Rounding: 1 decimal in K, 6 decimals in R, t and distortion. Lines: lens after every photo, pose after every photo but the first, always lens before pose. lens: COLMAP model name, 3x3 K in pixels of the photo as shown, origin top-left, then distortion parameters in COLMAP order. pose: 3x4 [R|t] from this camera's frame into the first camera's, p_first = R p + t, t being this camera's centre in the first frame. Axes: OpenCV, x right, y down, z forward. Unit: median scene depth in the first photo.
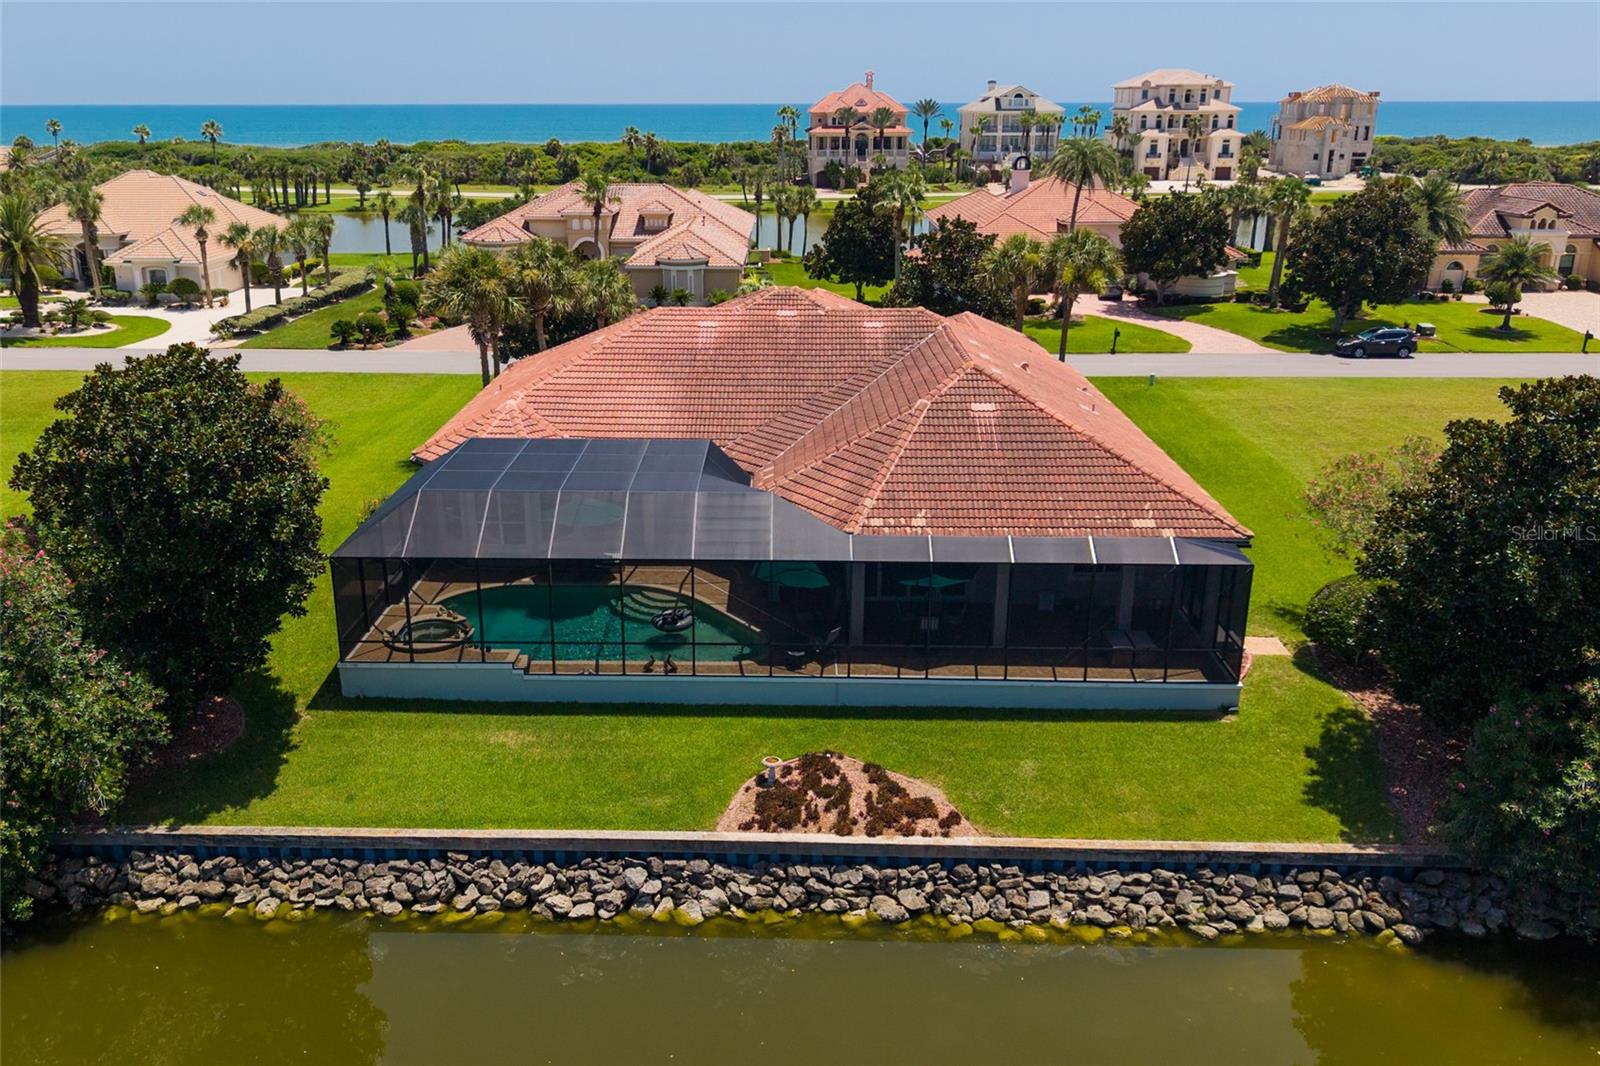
lens RADIAL K [[1286.8, 0, 765.1], [0, 1286.8, 497.5], [0, 0, 1]] dist [0.021022, -0.011405]
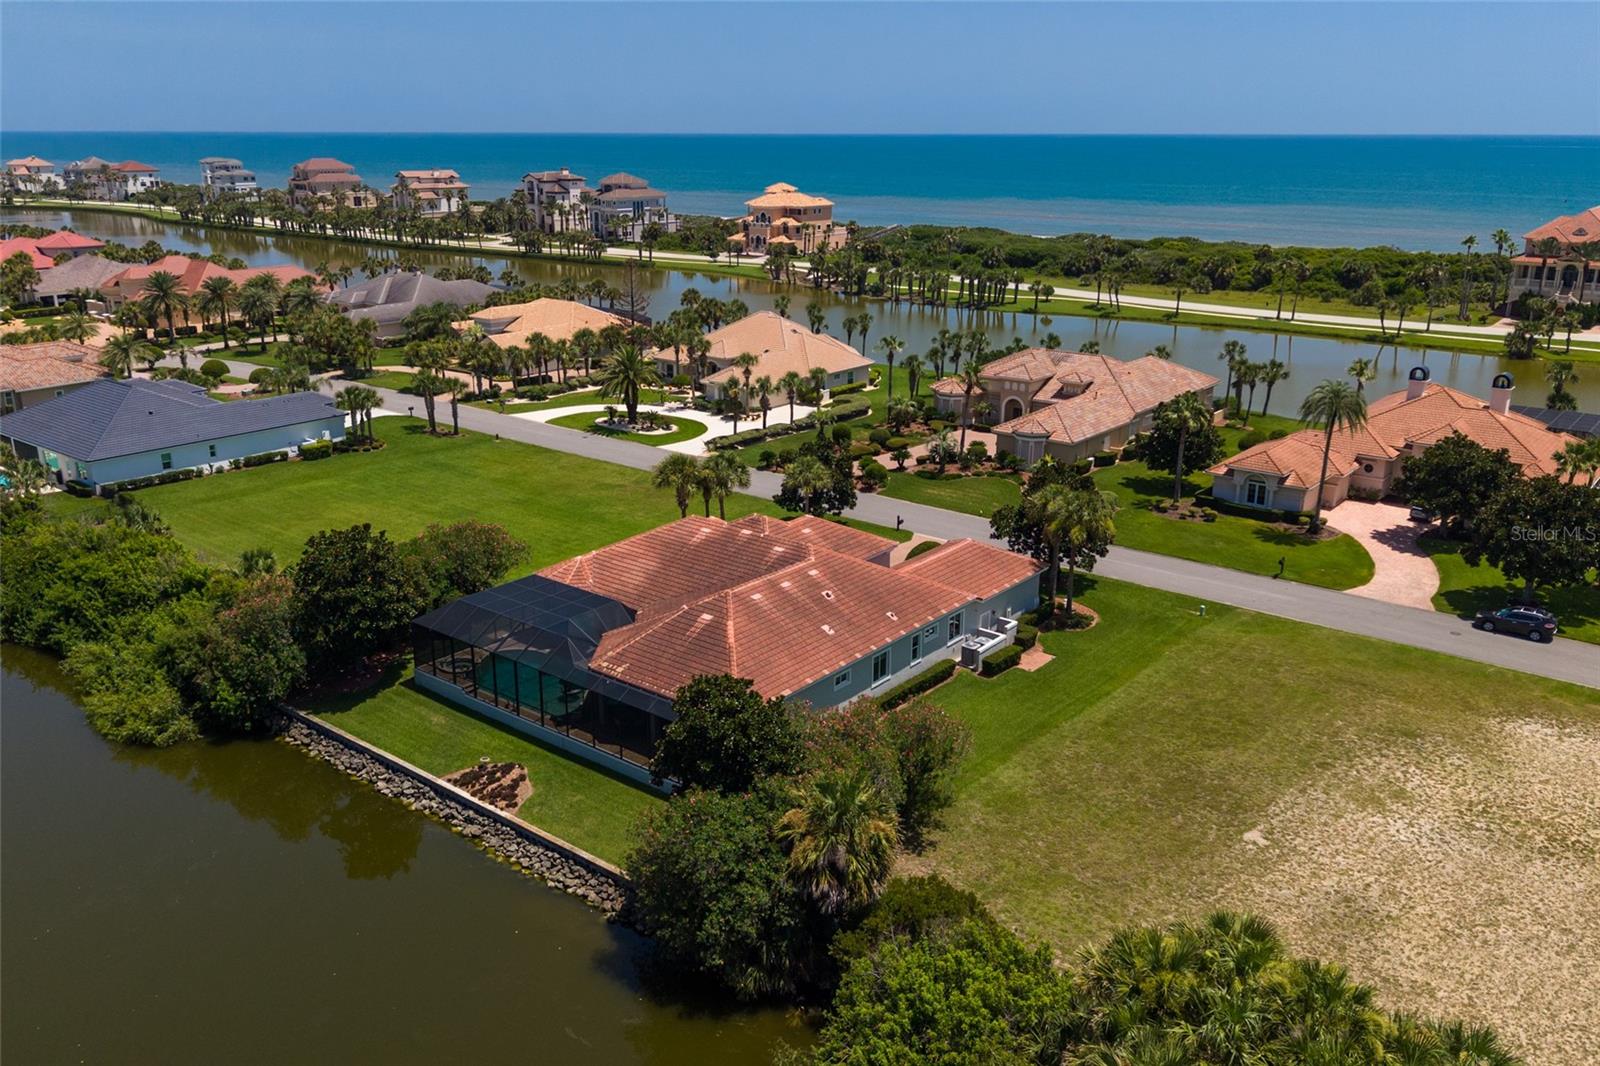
lens RADIAL K [[1268.4, 0, 817.9], [0, 1268.4, 512.4], [0, 0, 1]] dist [0.115199, -0.198786]
pose [[0.800766, 0.177187, -0.572170, 1.451459], [-0.182714, 0.981975, 0.048381, -0.370652], [0.570429, 0.065801, 0.818707, -0.441014]]
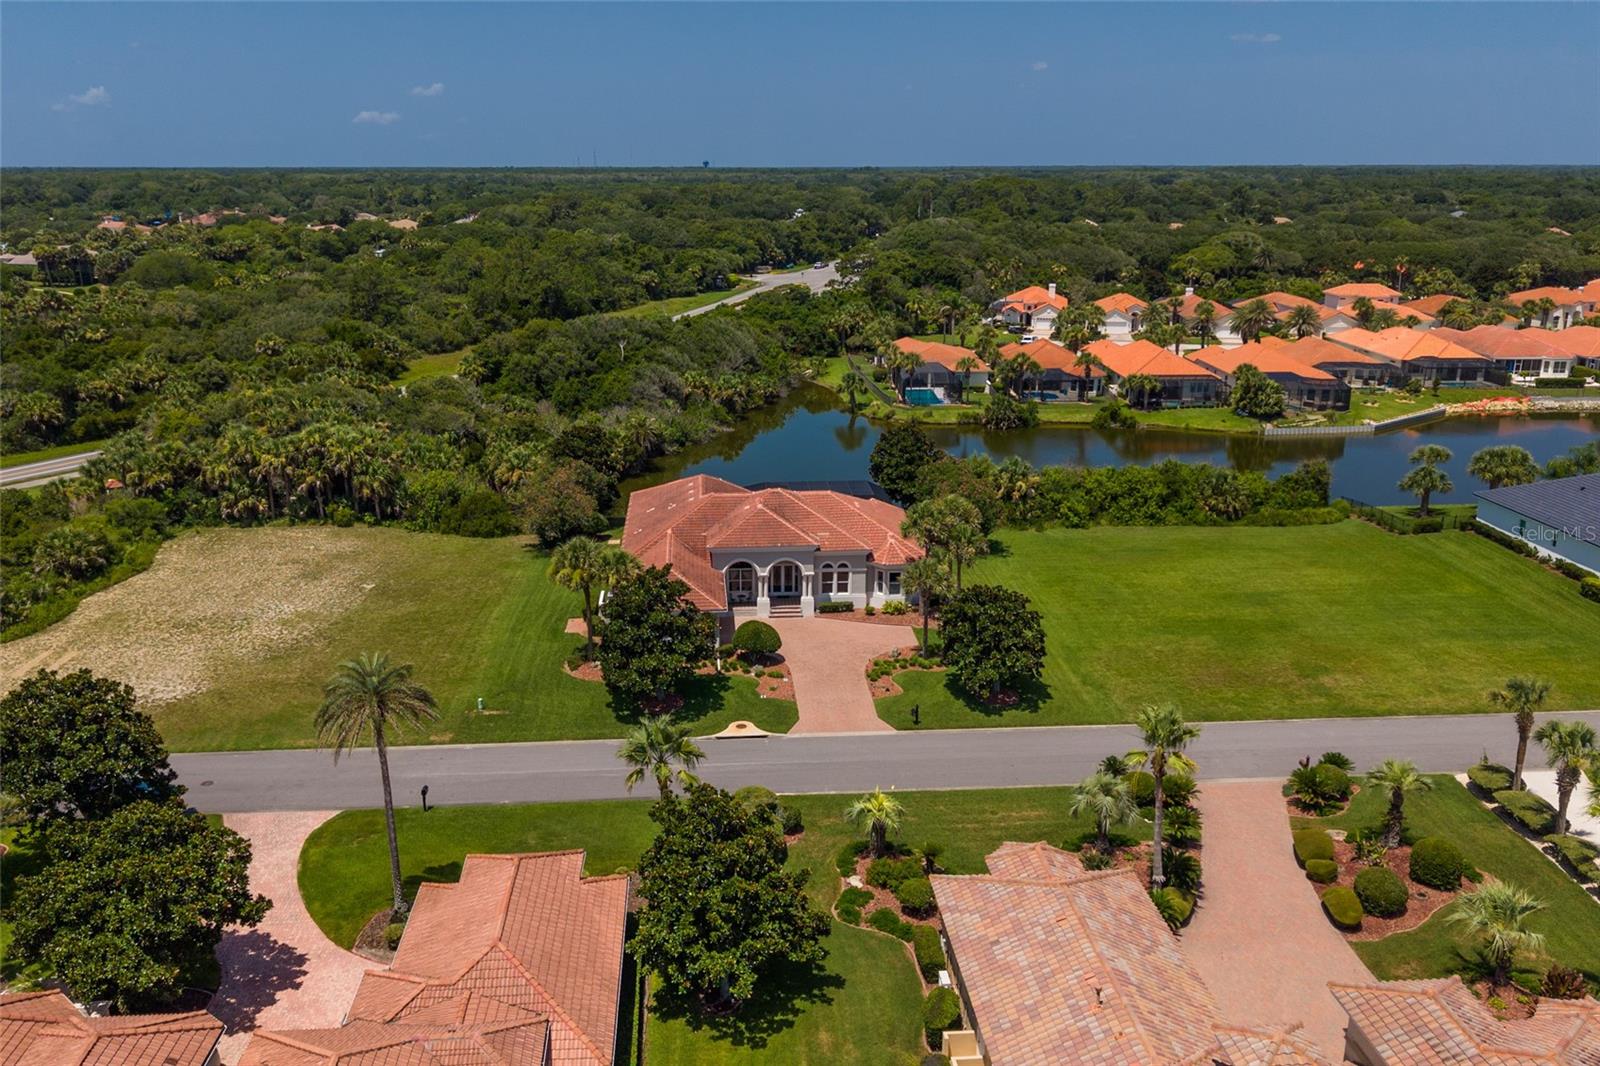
lens RADIAL K [[1366.2, 0, 838.0], [0, 1366.2, 538.5], [0, 0, 1]] dist [0.111832, -0.269230]
pose [[-0.994441, 0.032890, -0.100029, 0.118806], [-0.027551, 0.835598, 0.548650, -2.023000], [0.101629, 0.548356, -0.830047, 4.505625]]
